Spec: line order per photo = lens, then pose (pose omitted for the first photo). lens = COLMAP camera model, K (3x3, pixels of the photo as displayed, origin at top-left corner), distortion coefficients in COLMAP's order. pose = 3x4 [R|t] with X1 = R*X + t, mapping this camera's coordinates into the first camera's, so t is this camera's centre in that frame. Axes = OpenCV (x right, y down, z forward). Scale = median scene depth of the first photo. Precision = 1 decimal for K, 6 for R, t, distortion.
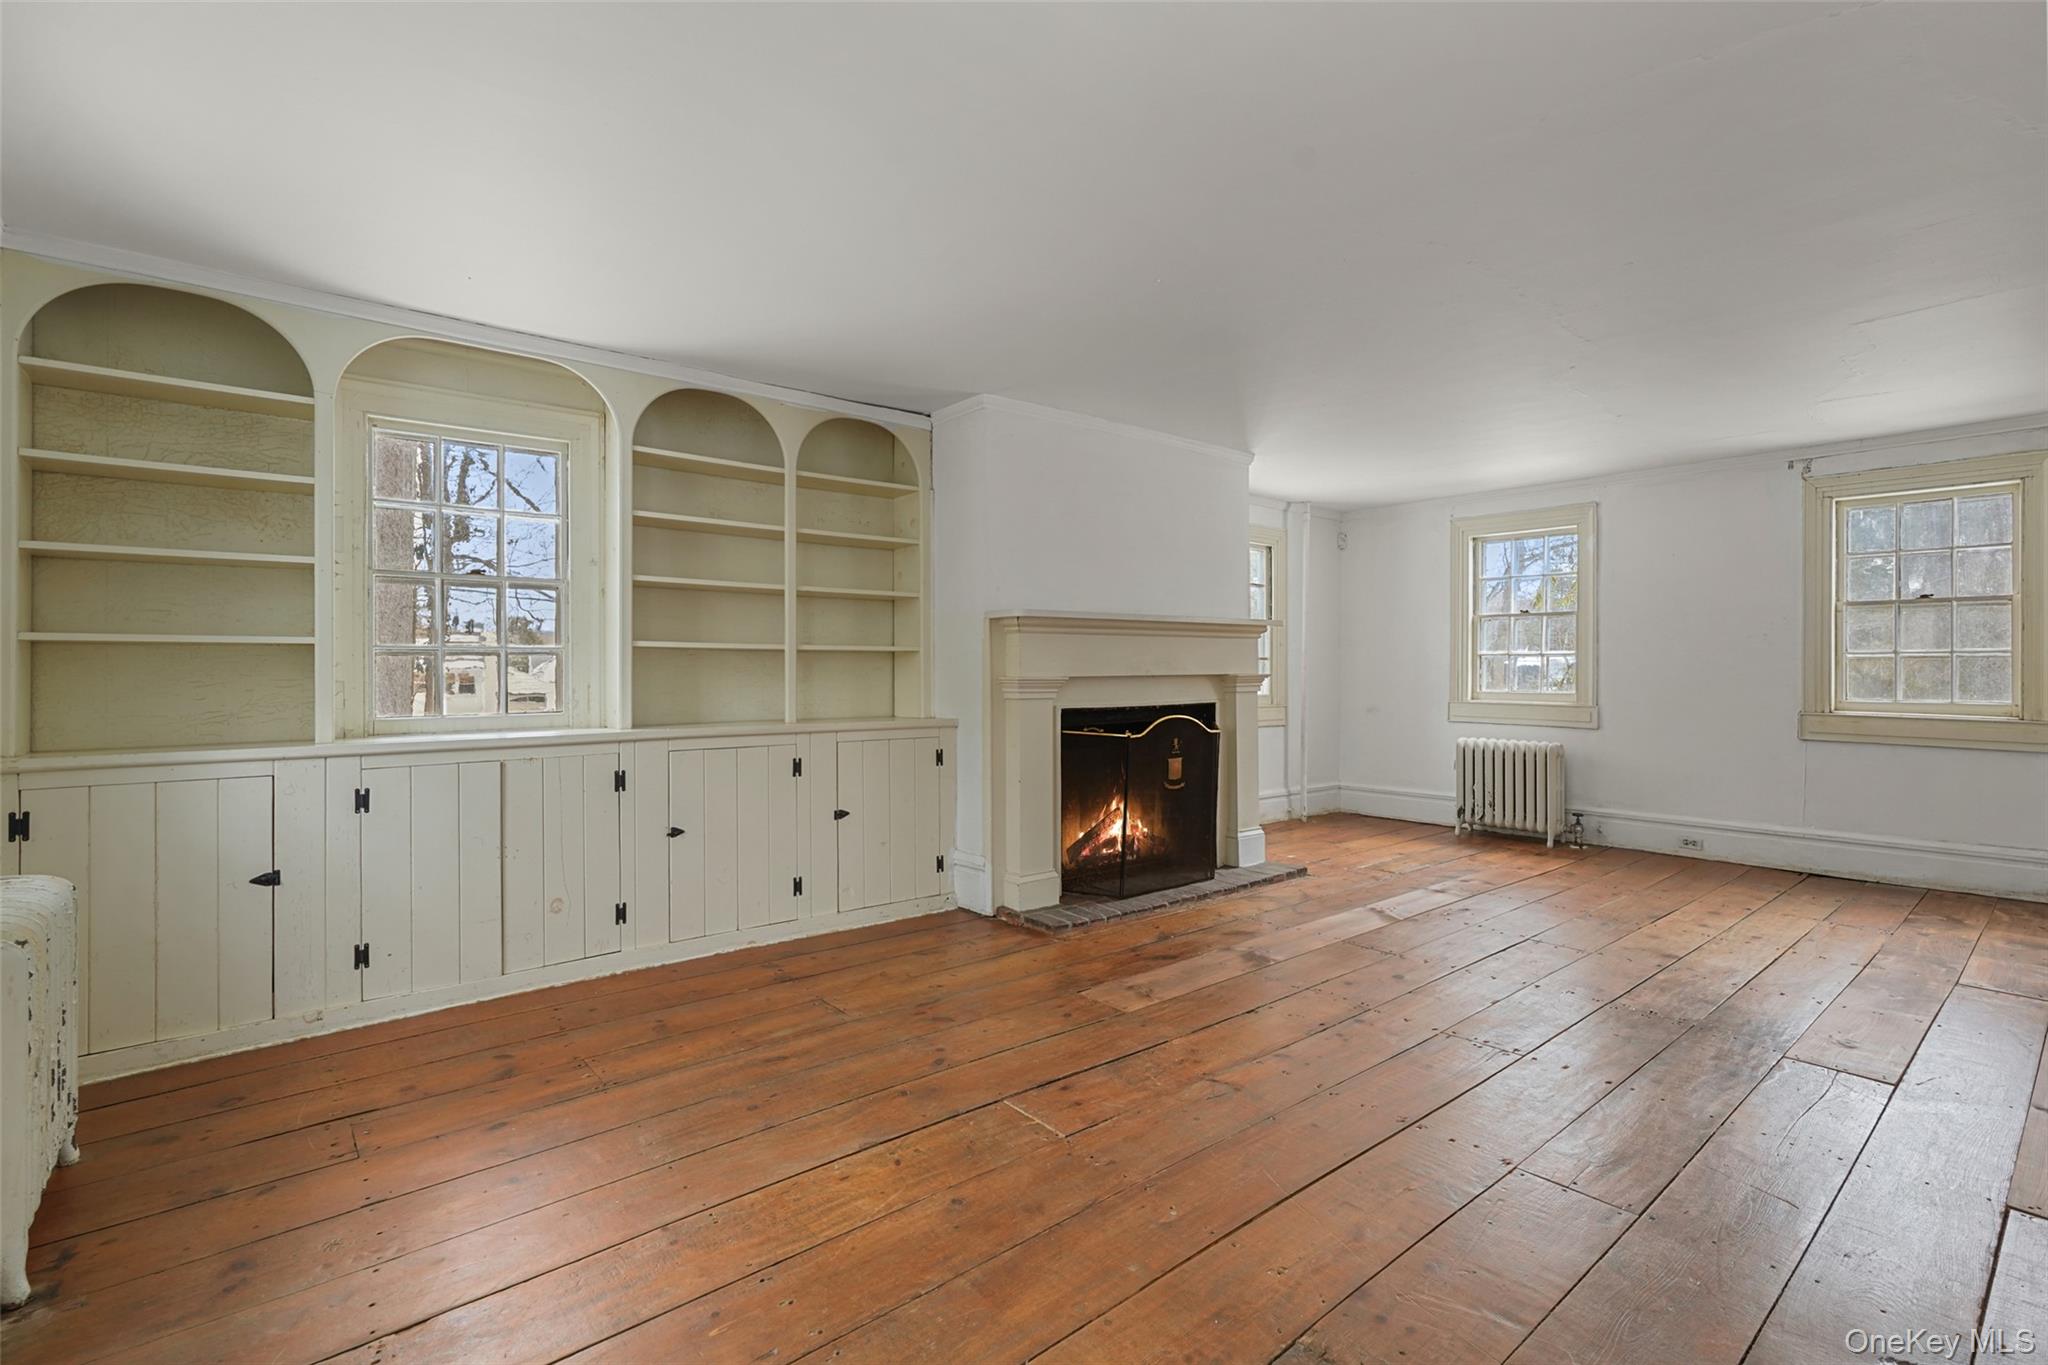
lens RADIAL K [[933.9, 0, 992.5], [0, 933.9, 672.0], [0, 0, 1]] dist [-0.012012, 0.002451]
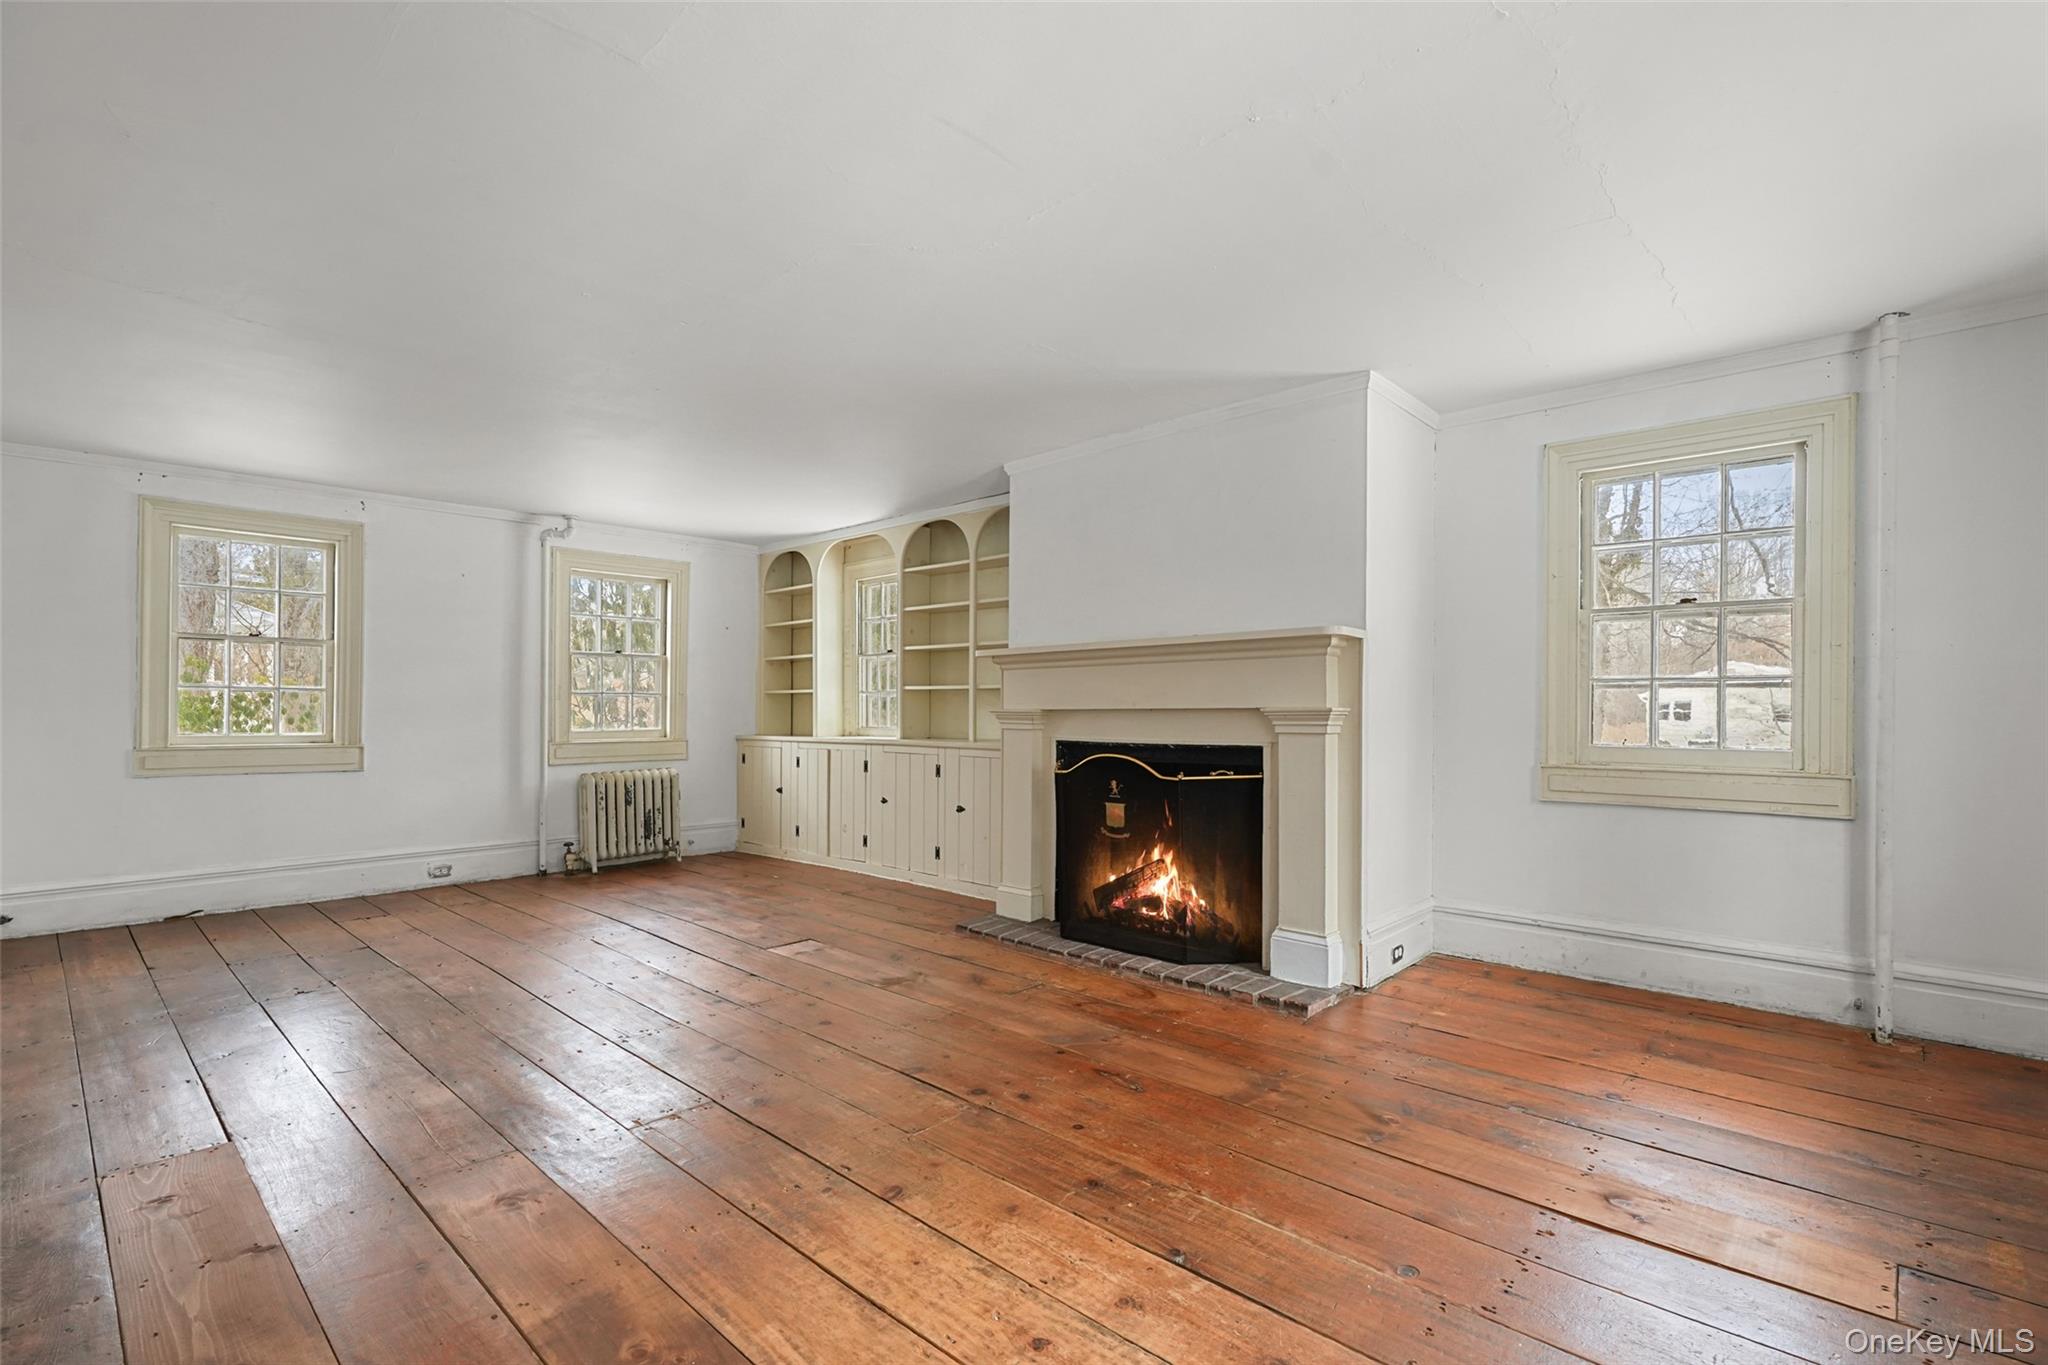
lens RADIAL K [[933.9, 0, 1048.6], [0, 933.9, 717.2], [0, 0, 1]] dist [-0.012012, 0.002451]
pose [[0.155524, 0.015877, -0.987704, 1.134827], [0.003278, 0.999857, 0.016589, -0.003960], [0.987827, -0.005818, 0.155450, 0.863090]]
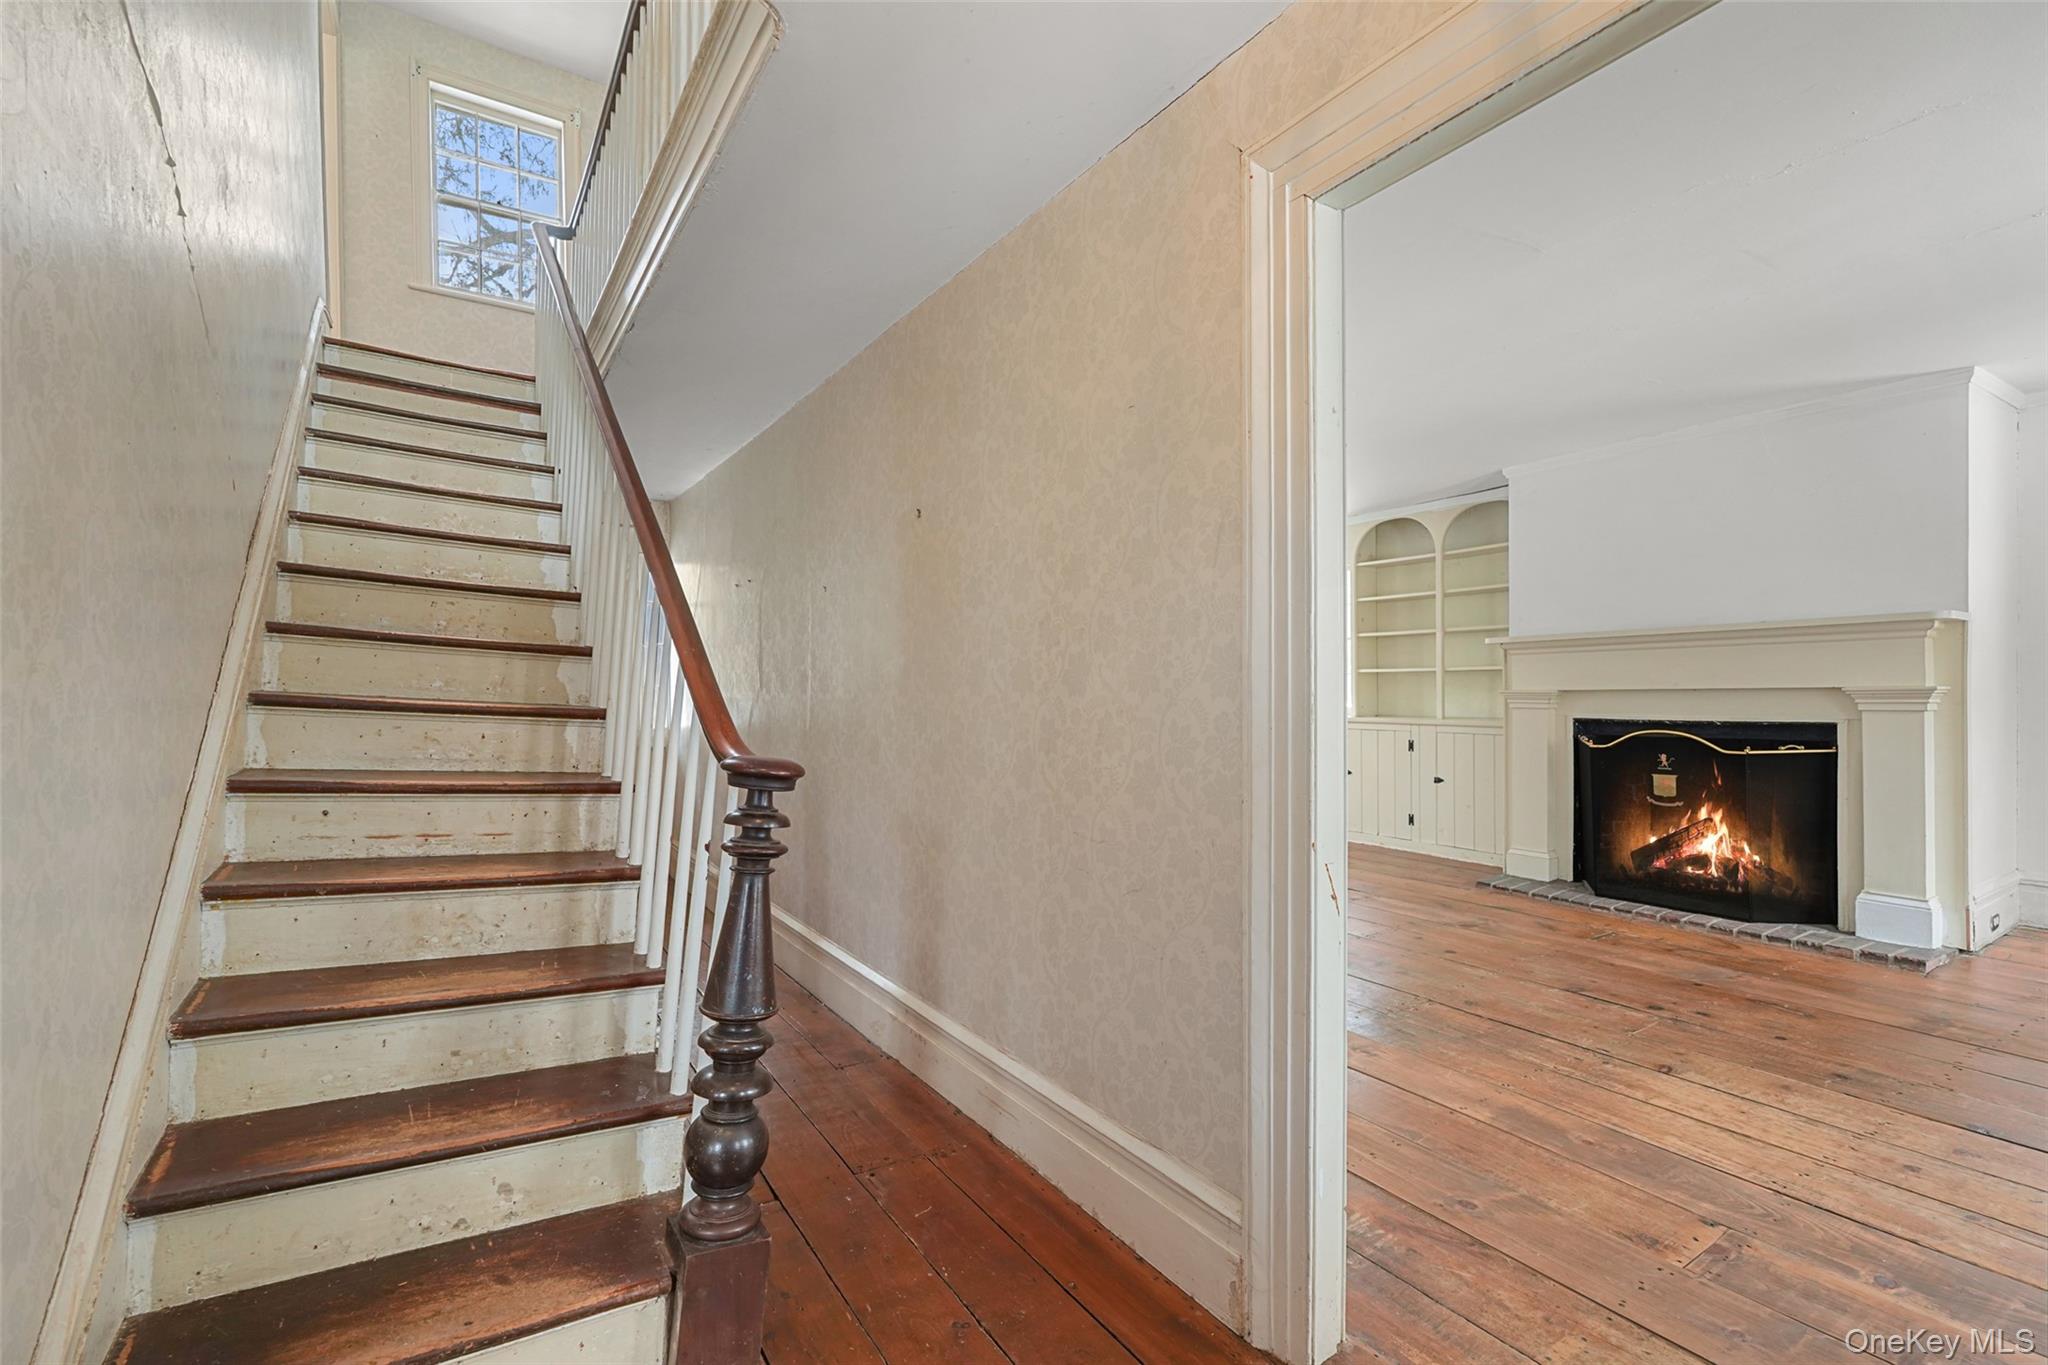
lens RADIAL K [[933.9, 0, 1021.6], [0, 933.9, 694.8], [0, 0, 1]] dist [-0.012012, 0.002451]
pose [[-0.115024, 0.017890, -0.993202, 1.329755], [0.021061, 0.999657, 0.015567, -0.022031], [0.993139, -0.019128, -0.115361, 0.476829]]
